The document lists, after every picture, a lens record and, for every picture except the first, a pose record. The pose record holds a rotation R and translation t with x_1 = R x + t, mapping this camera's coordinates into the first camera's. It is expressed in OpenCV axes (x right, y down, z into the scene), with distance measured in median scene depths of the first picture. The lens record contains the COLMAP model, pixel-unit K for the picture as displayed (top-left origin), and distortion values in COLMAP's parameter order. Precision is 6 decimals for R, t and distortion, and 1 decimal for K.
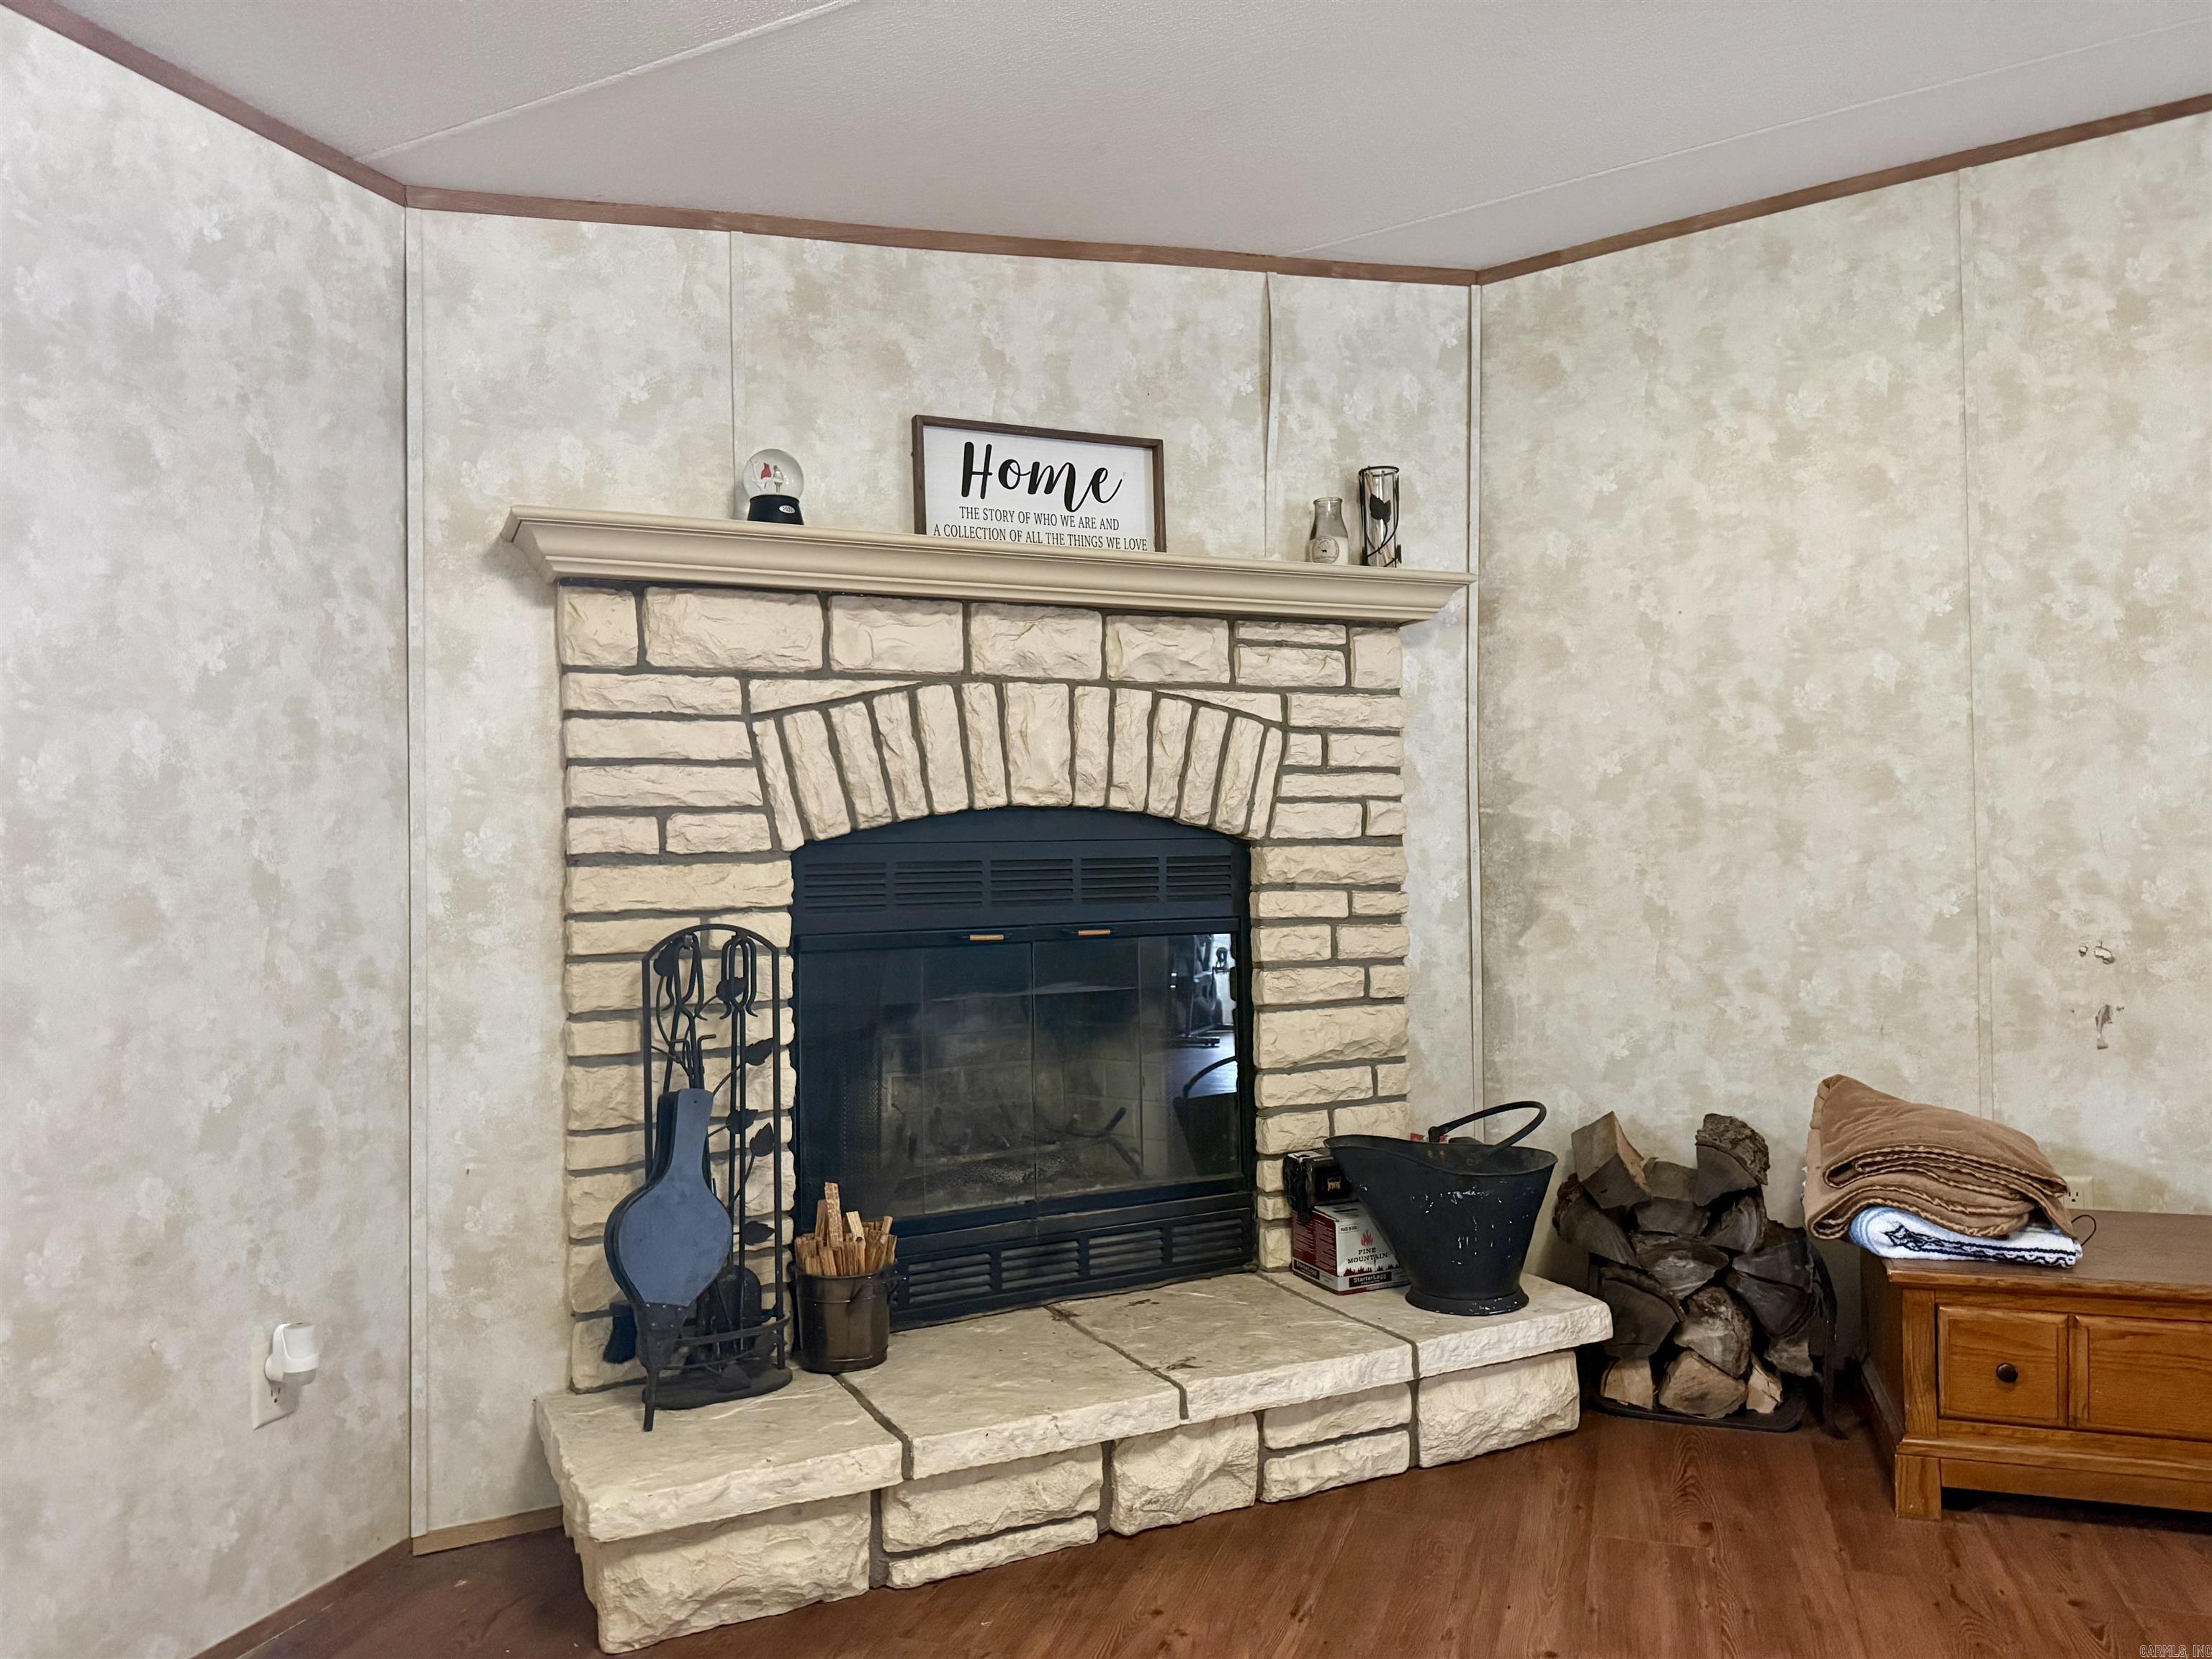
lens RADIAL K [[1581.8, 0, 1102.4], [0, 1581.8, 829.8], [0, 0, 1]] dist [0.064693, -0.040515]
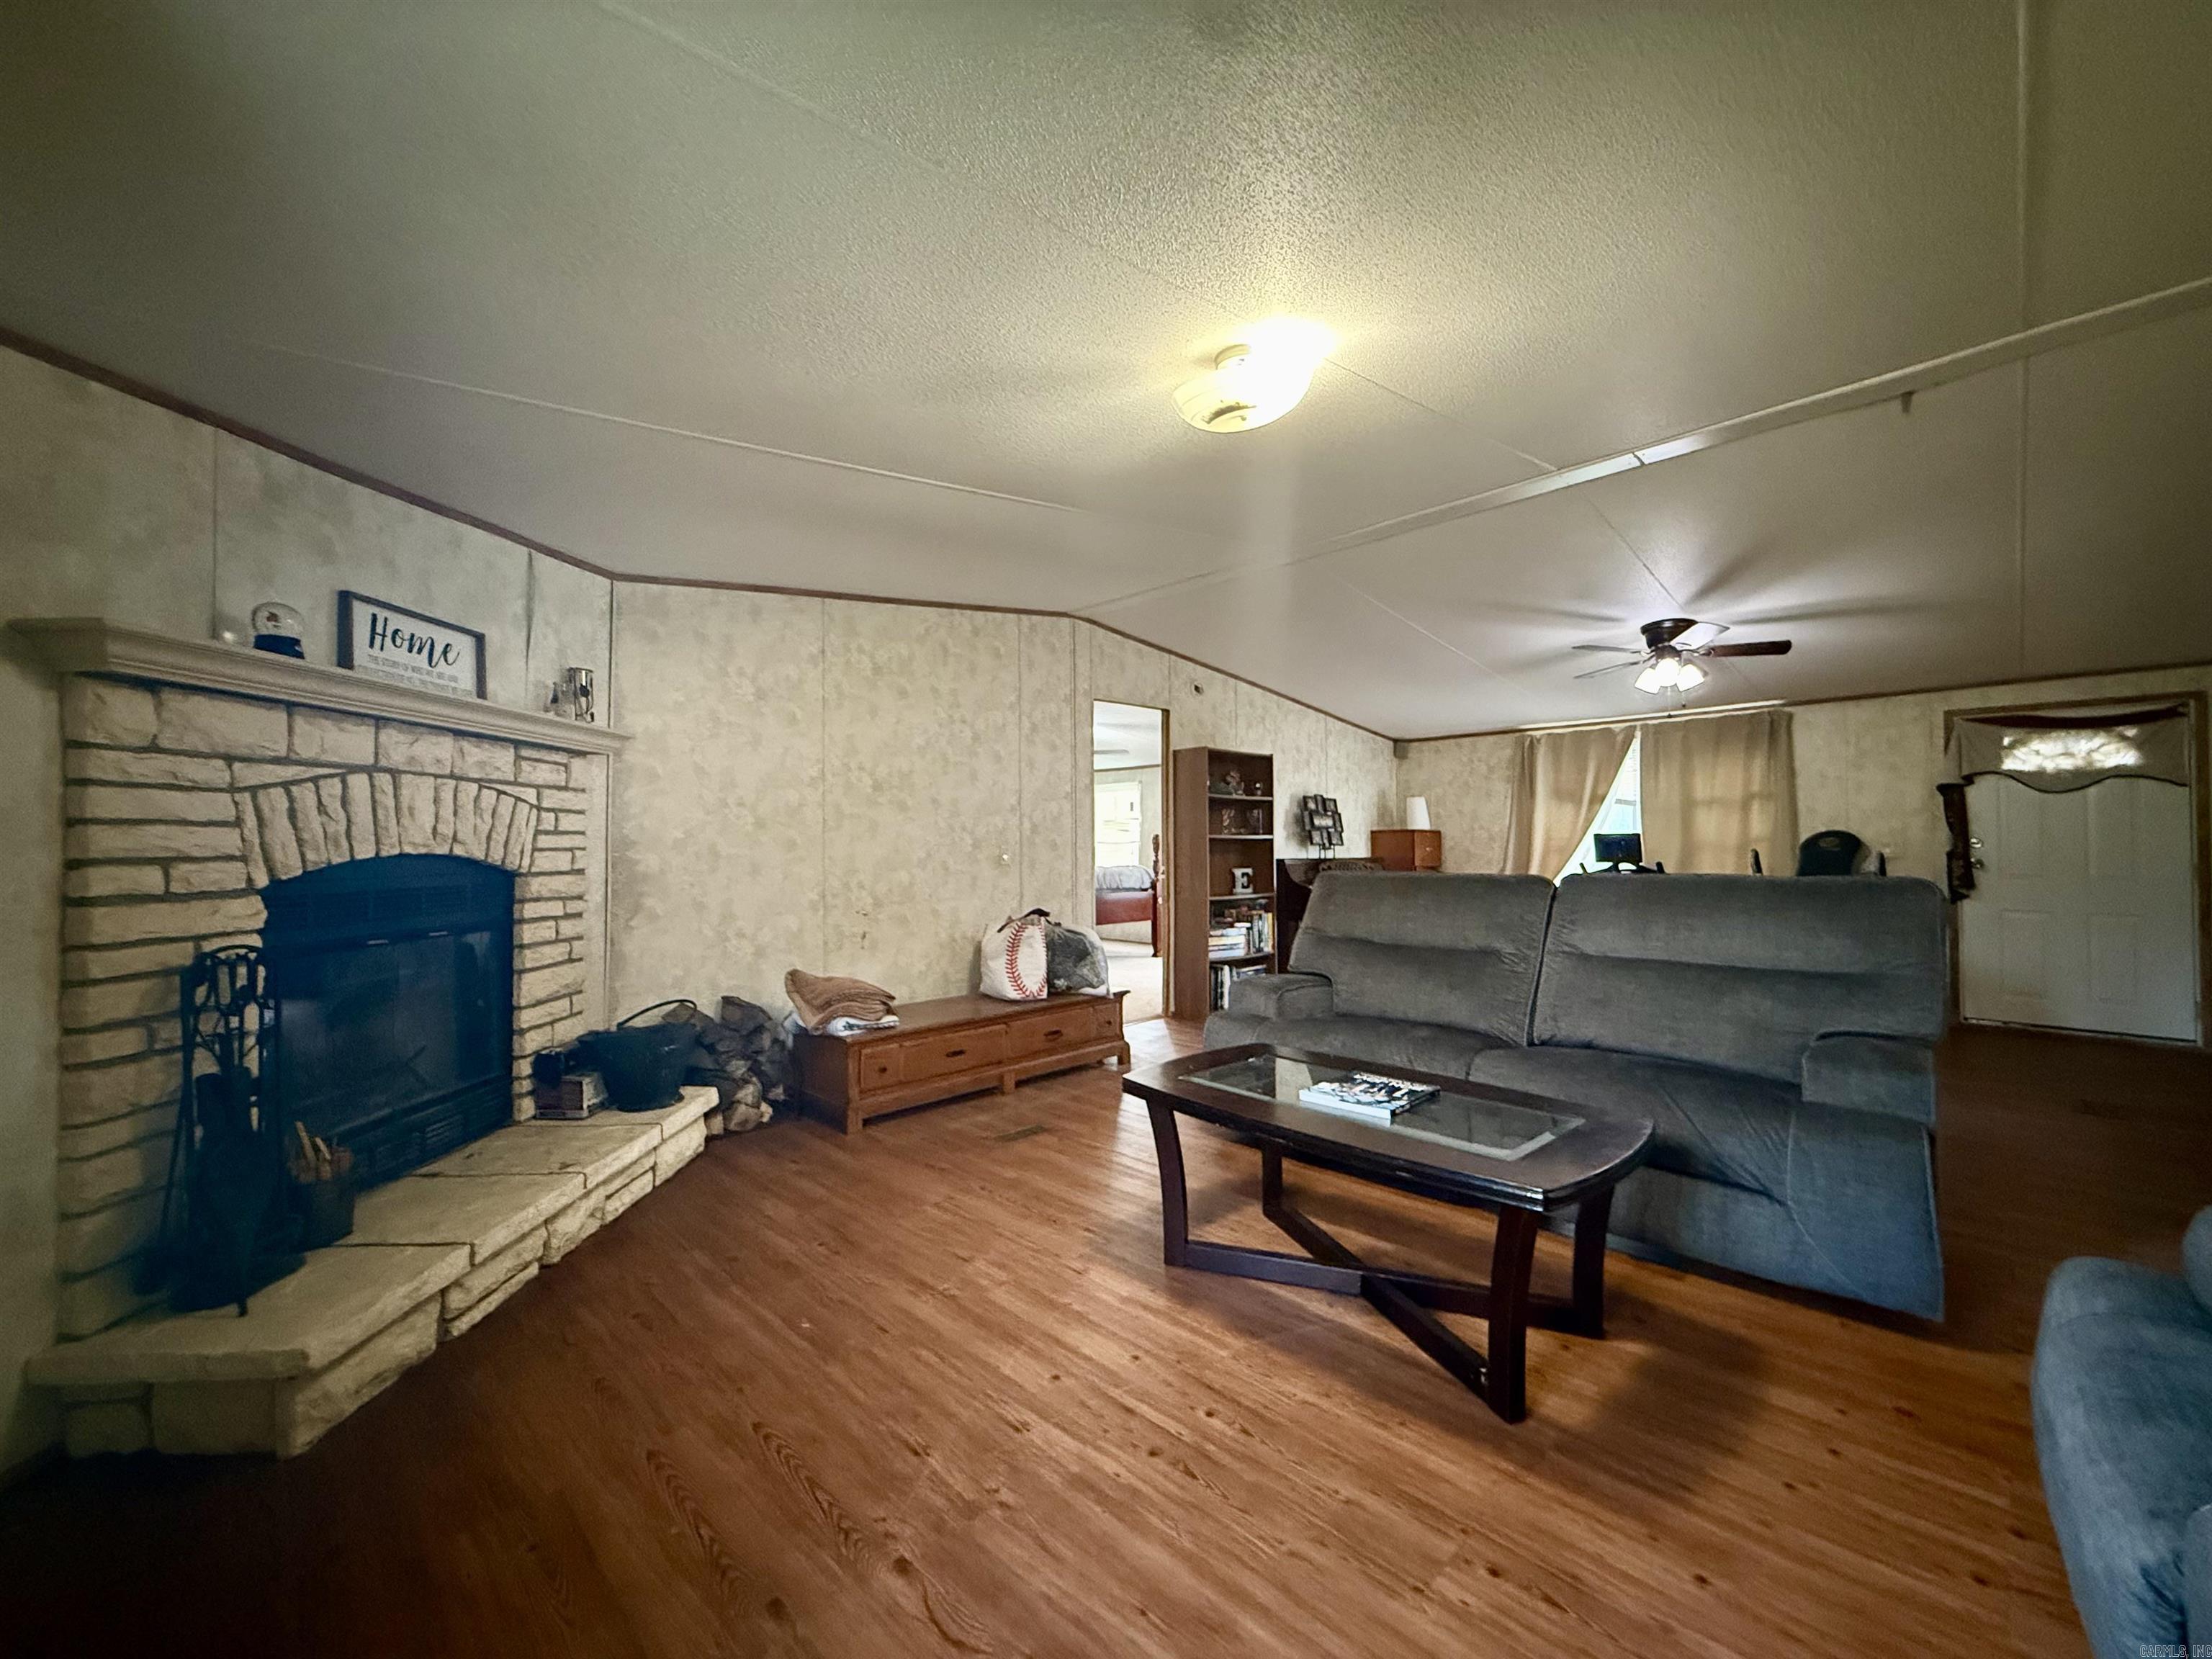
lens RADIAL K [[889.1, 0, 1105.3], [0, 889.1, 835.3], [0, 0, 1]] dist [0.001549, 0.000672]
pose [[0.450487, 0.023868, 0.892464, -0.509060], [-0.010776, 0.999715, -0.021297, -0.022011], [-0.892718, -0.000023, 0.450616, -0.002990]]
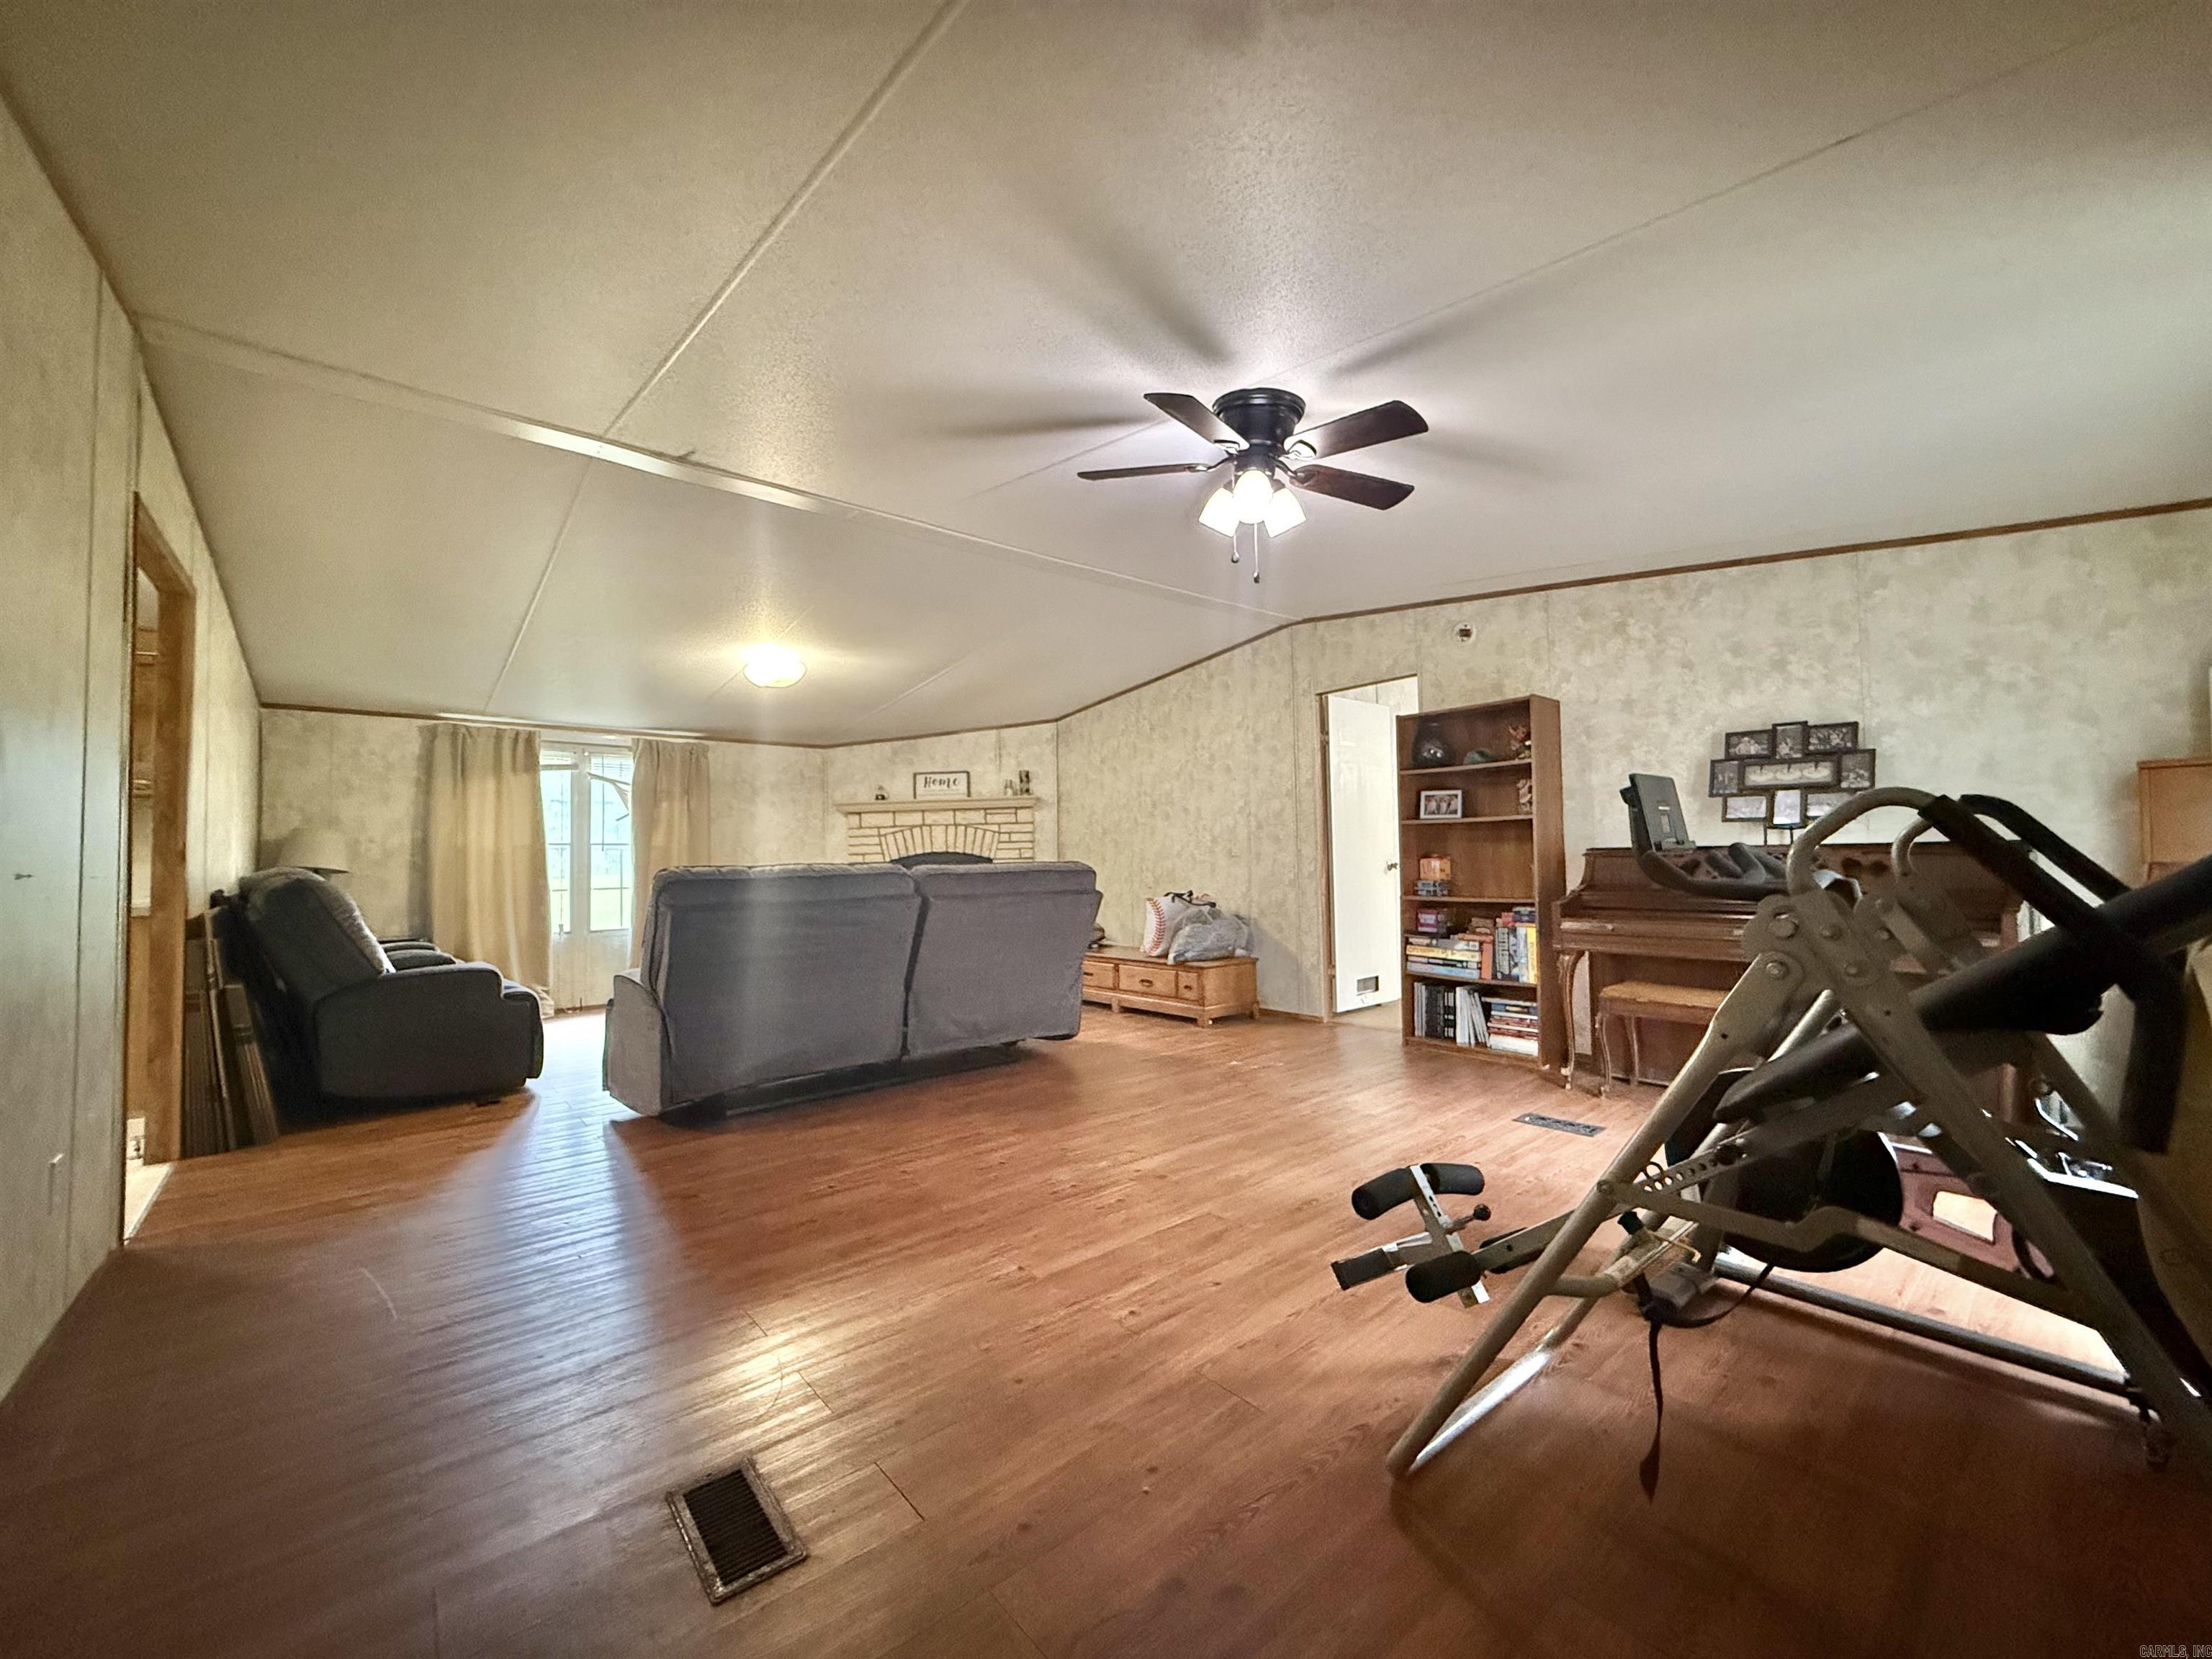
lens RADIAL K [[889.1, 0, 1089.4], [0, 889.1, 826.5], [0, 0, 1]] dist [0.001549, 0.000672]
pose [[0.851023, -0.021486, -0.524688, 1.707346], [0.012626, 0.999711, -0.020461, -0.030558], [0.524976, 0.010788, 0.851049, -1.010102]]
